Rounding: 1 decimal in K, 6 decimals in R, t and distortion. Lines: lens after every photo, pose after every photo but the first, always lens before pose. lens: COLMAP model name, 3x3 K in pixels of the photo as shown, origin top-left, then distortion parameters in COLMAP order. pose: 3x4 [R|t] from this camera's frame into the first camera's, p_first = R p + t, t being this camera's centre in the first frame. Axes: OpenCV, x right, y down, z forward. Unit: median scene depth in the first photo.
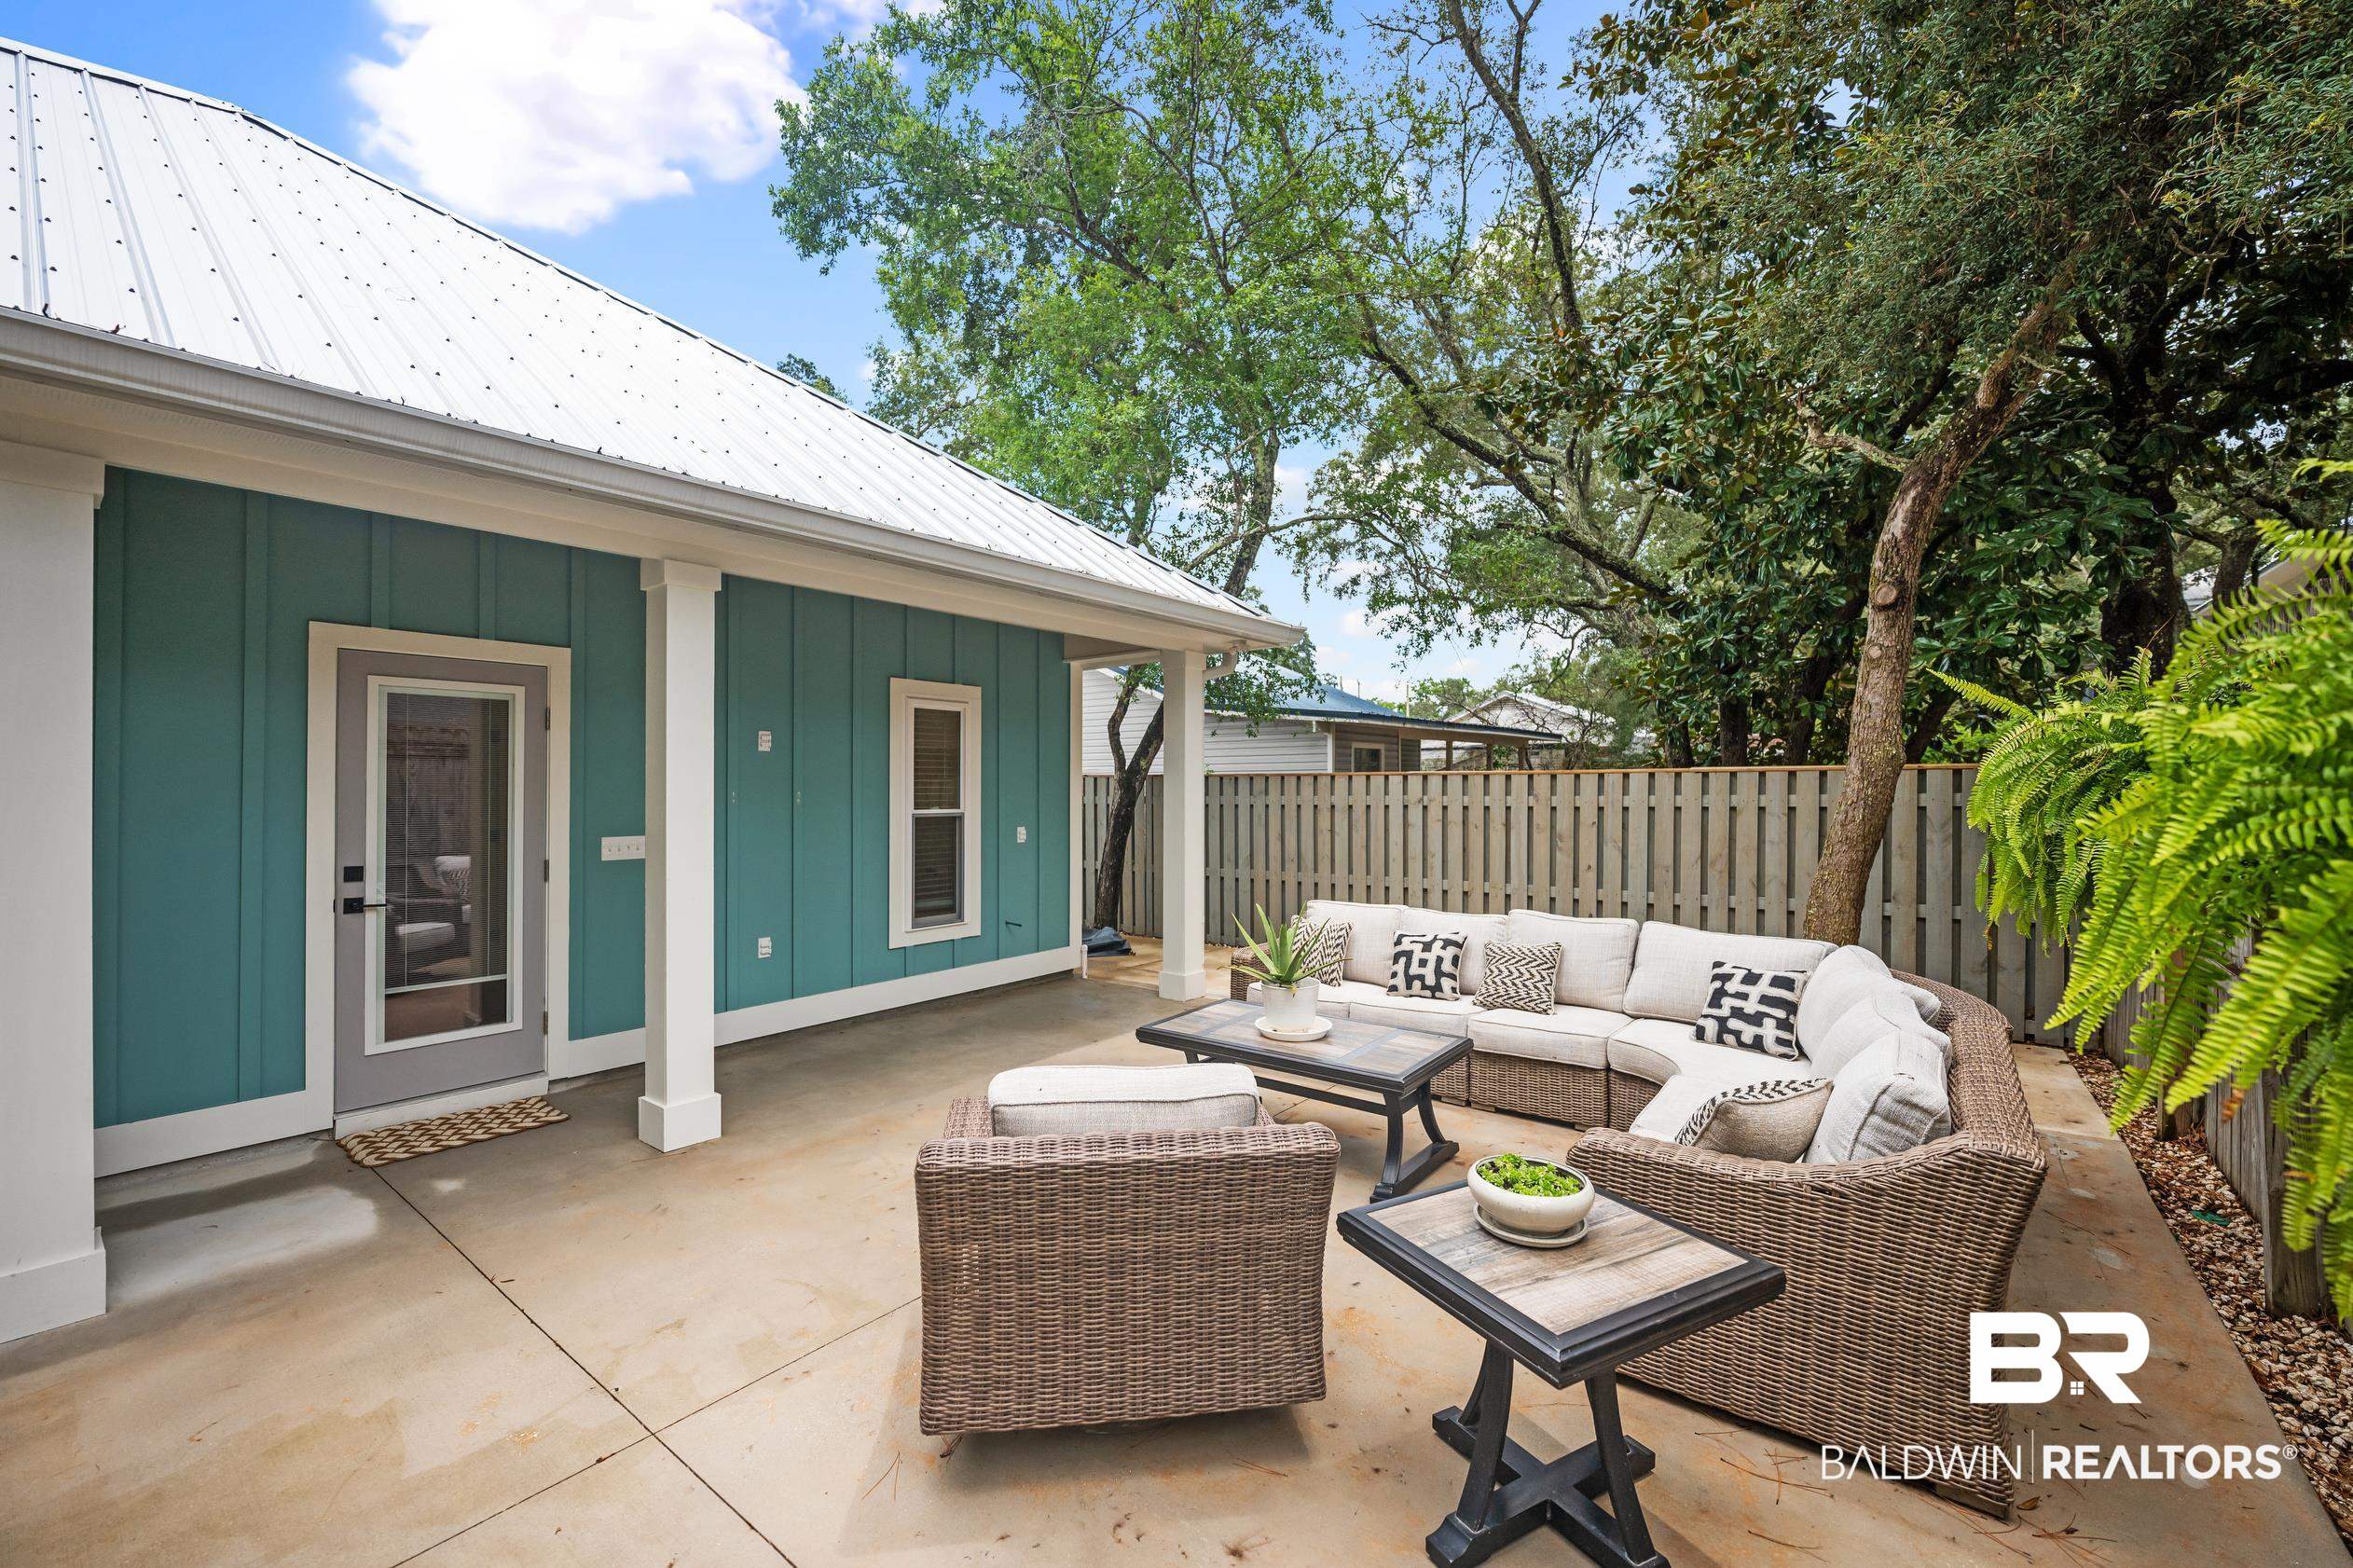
lens RADIAL K [[964.2, 0, 1164.2], [0, 964.2, 805.7], [0, 0, 1]] dist [-0.009184, 0.000061]
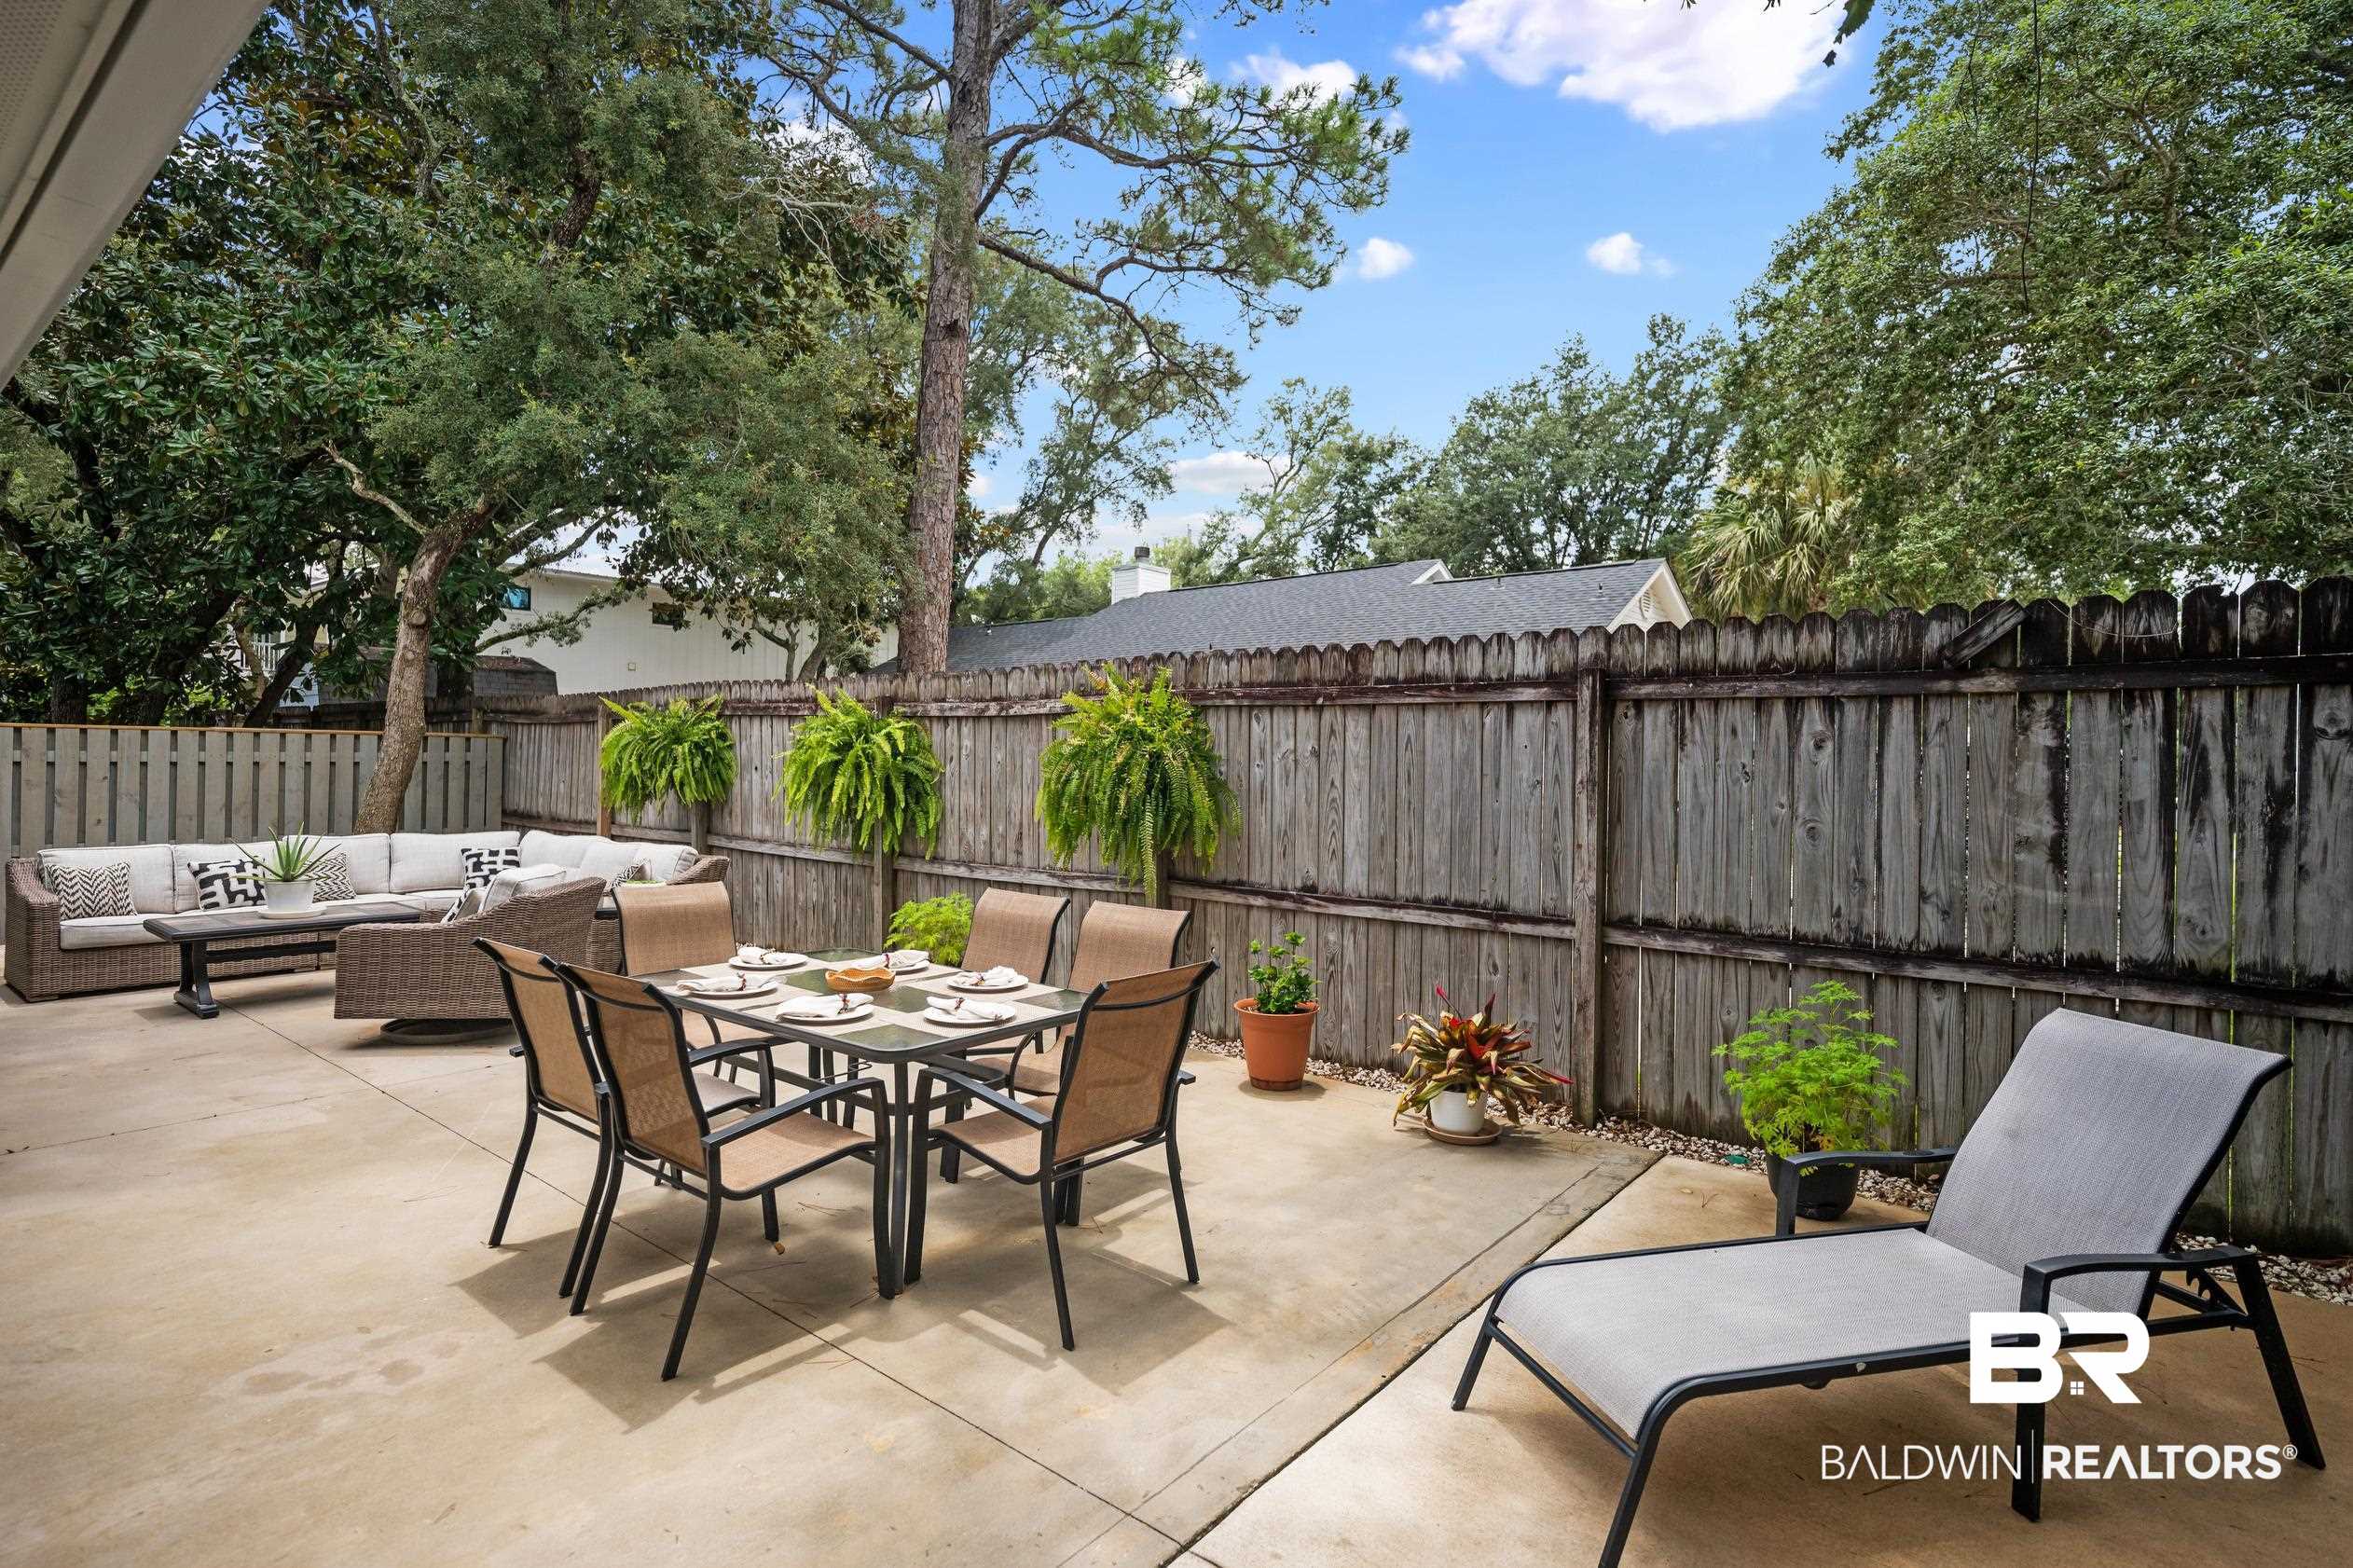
lens RADIAL K [[1094.5, 0, 1164.6], [0, 1094.5, 805.4], [0, 0, 1]] dist [0.000235, -0.000089]
pose [[0.045905, -0.038542, 0.998202, -1.116227], [0.005467, 0.999250, 0.038331, 0.014783], [-0.998931, 0.003698, 0.046082, -0.287665]]
